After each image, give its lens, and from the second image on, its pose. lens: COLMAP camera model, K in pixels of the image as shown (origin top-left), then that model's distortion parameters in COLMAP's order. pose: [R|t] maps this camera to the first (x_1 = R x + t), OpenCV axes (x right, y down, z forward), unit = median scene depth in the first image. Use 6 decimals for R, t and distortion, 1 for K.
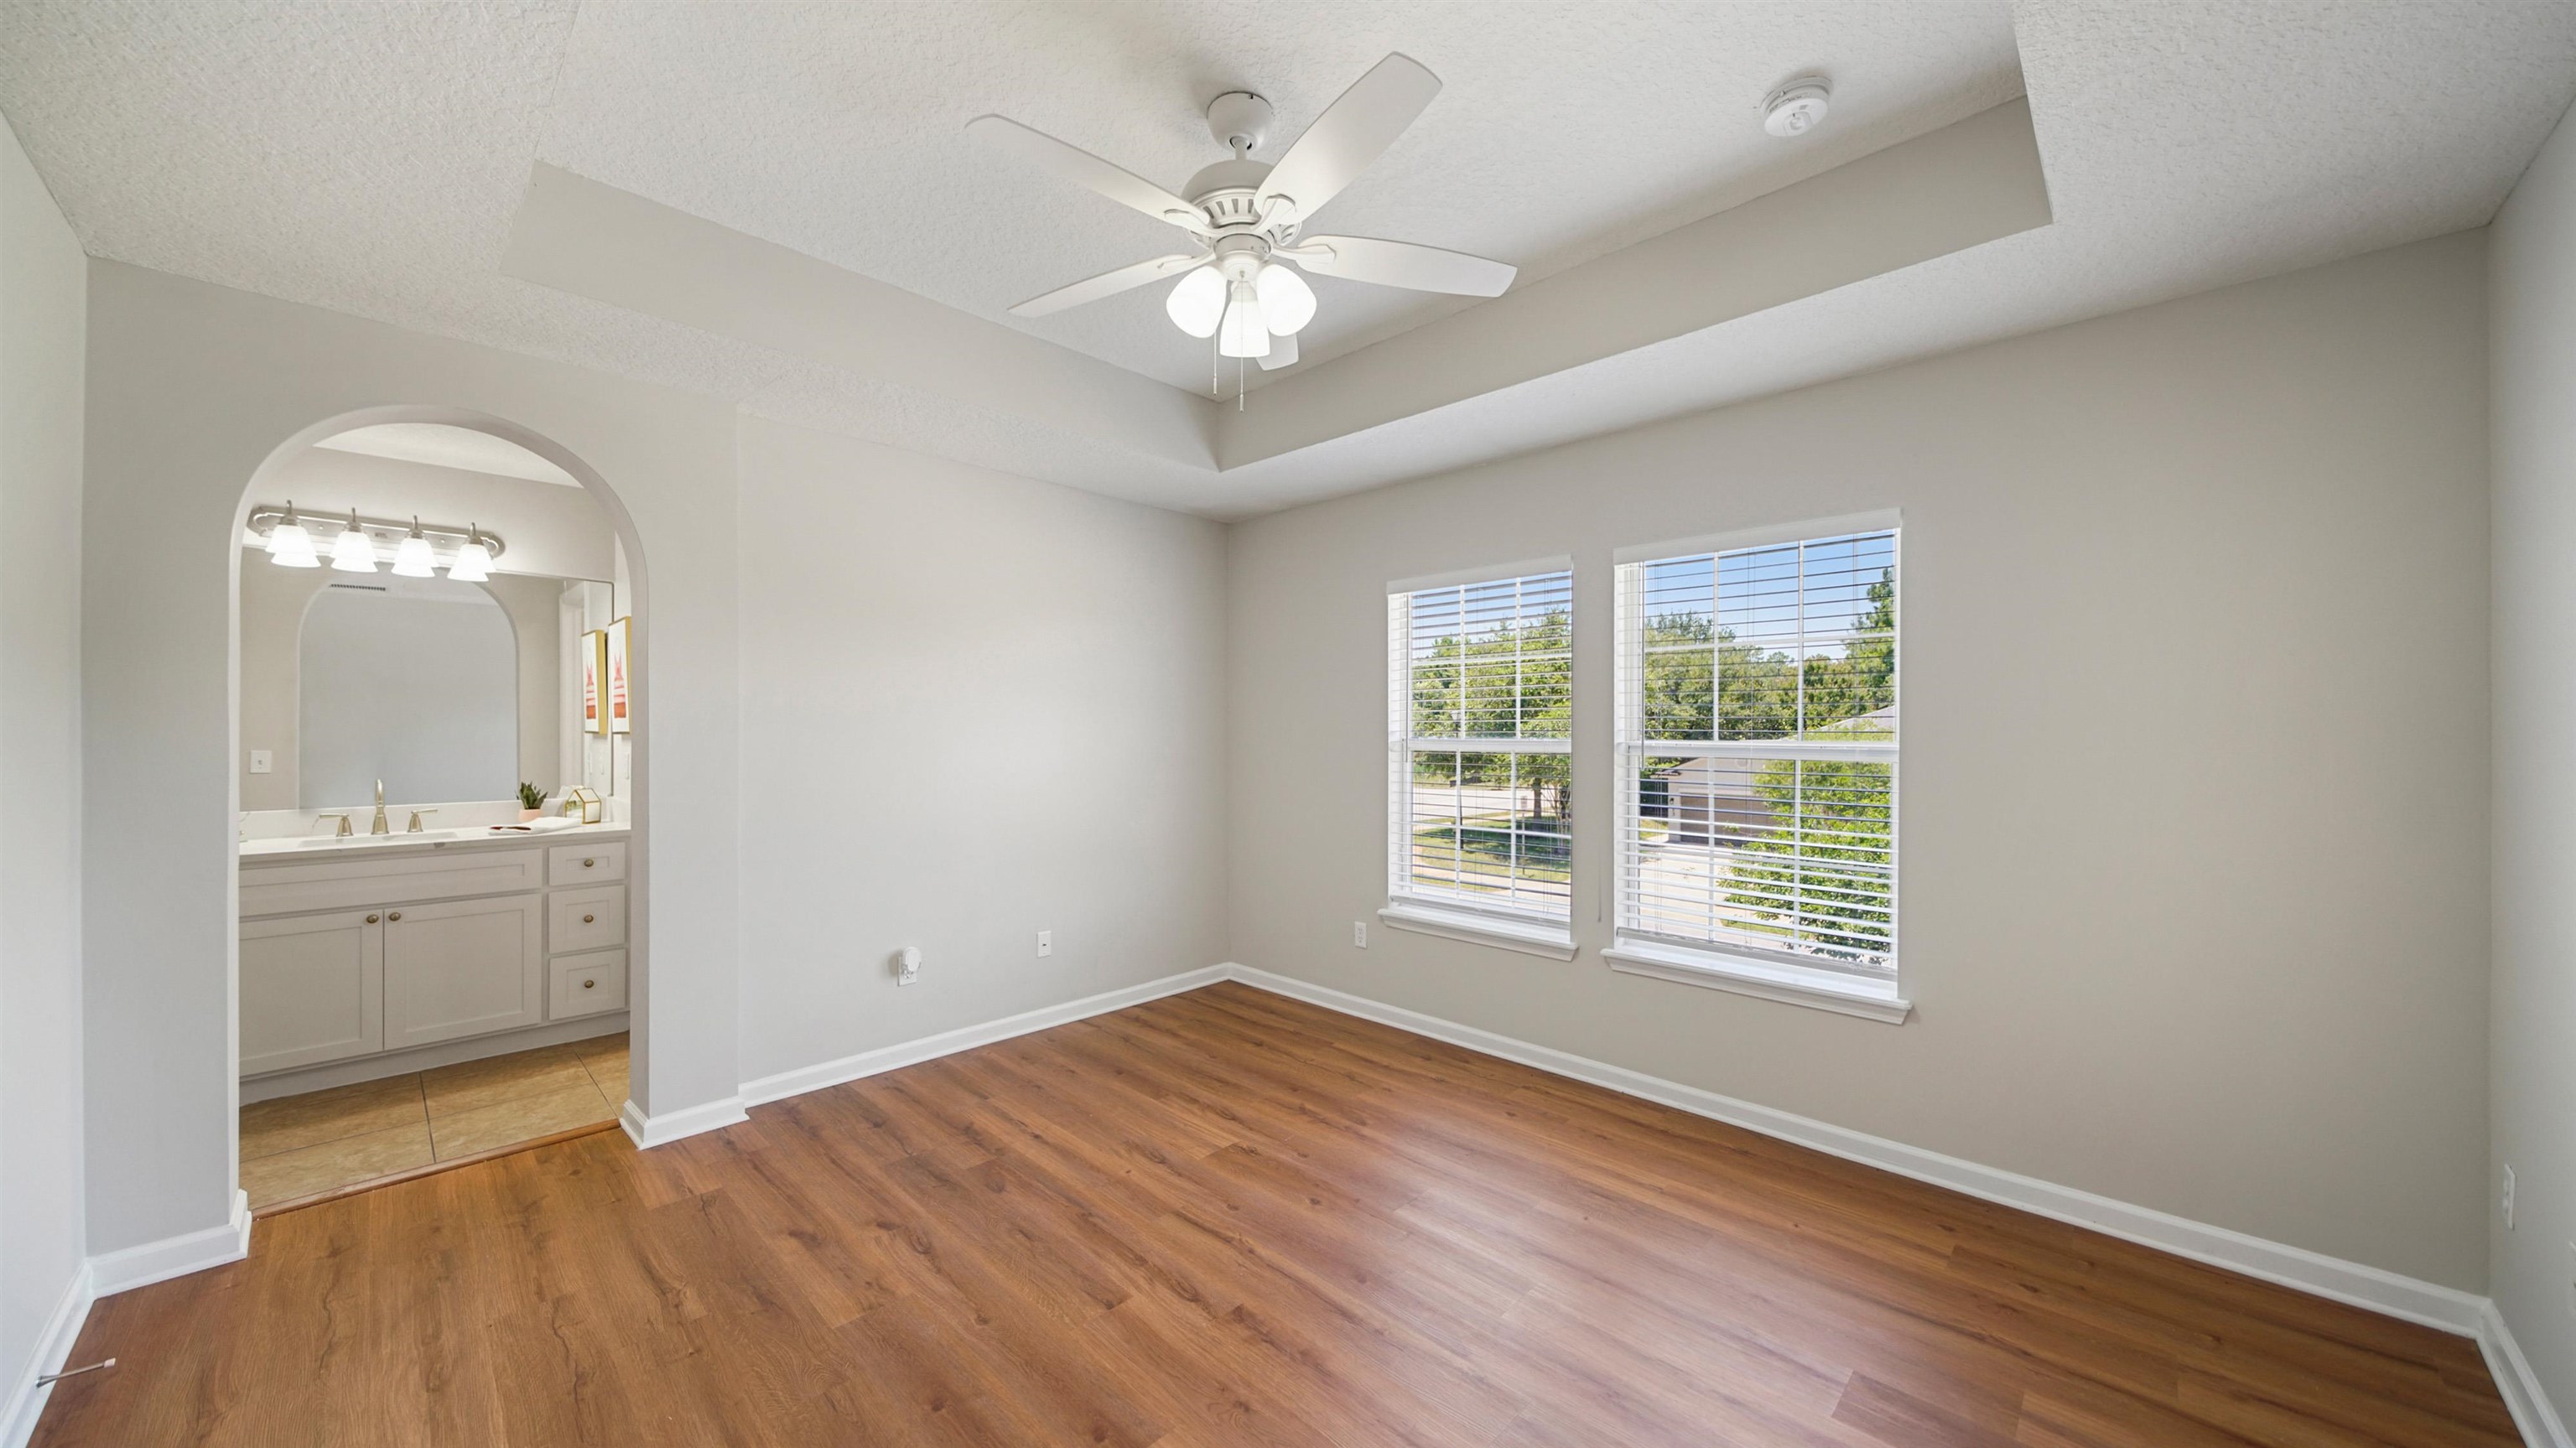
lens RADIAL K [[891.0, 0, 1281.5], [0, 891.0, 725.5], [0, 0, 1]] dist [-0.003835, -0.000114]
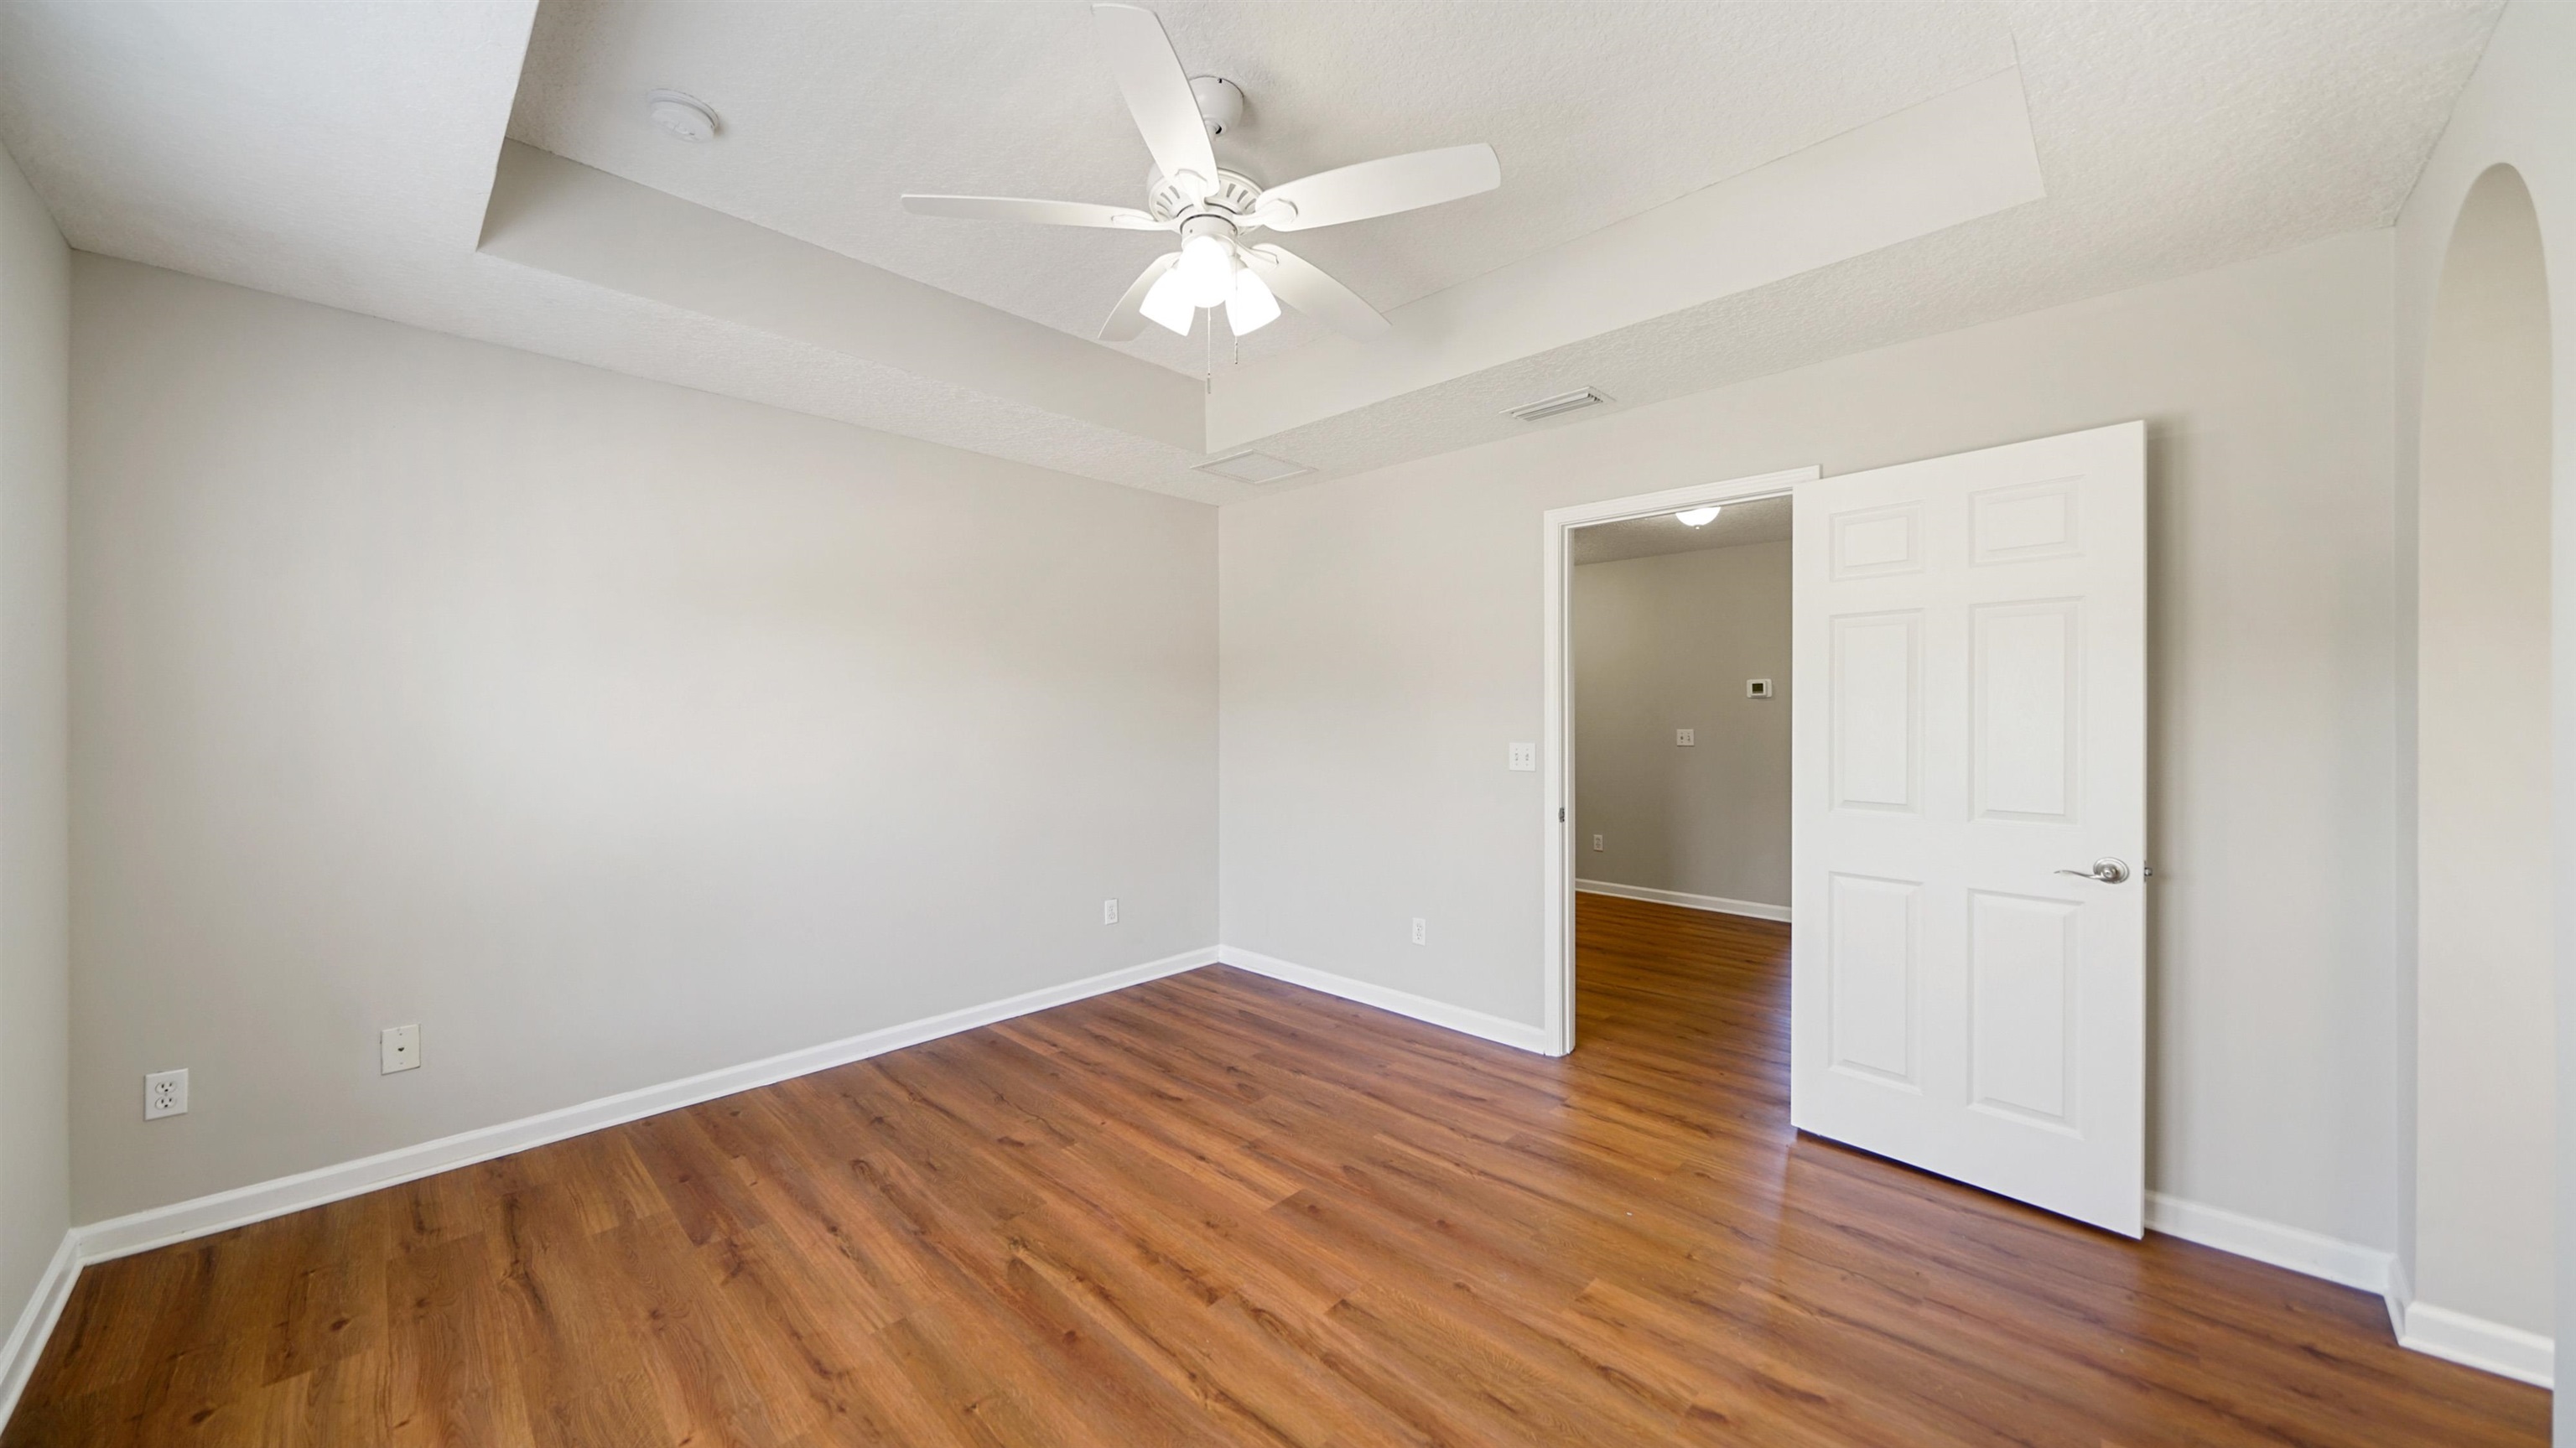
lens RADIAL K [[891.0, 0, 1281.5], [0, 891.0, 725.5], [0, 0, 1]] dist [-0.003835, -0.000114]
pose [[-0.999975, -0.001284, -0.007000, -0.106295], [-0.001299, 0.999997, 0.002118, 0.016488], [0.006997, 0.002127, -0.999973, 1.788729]]
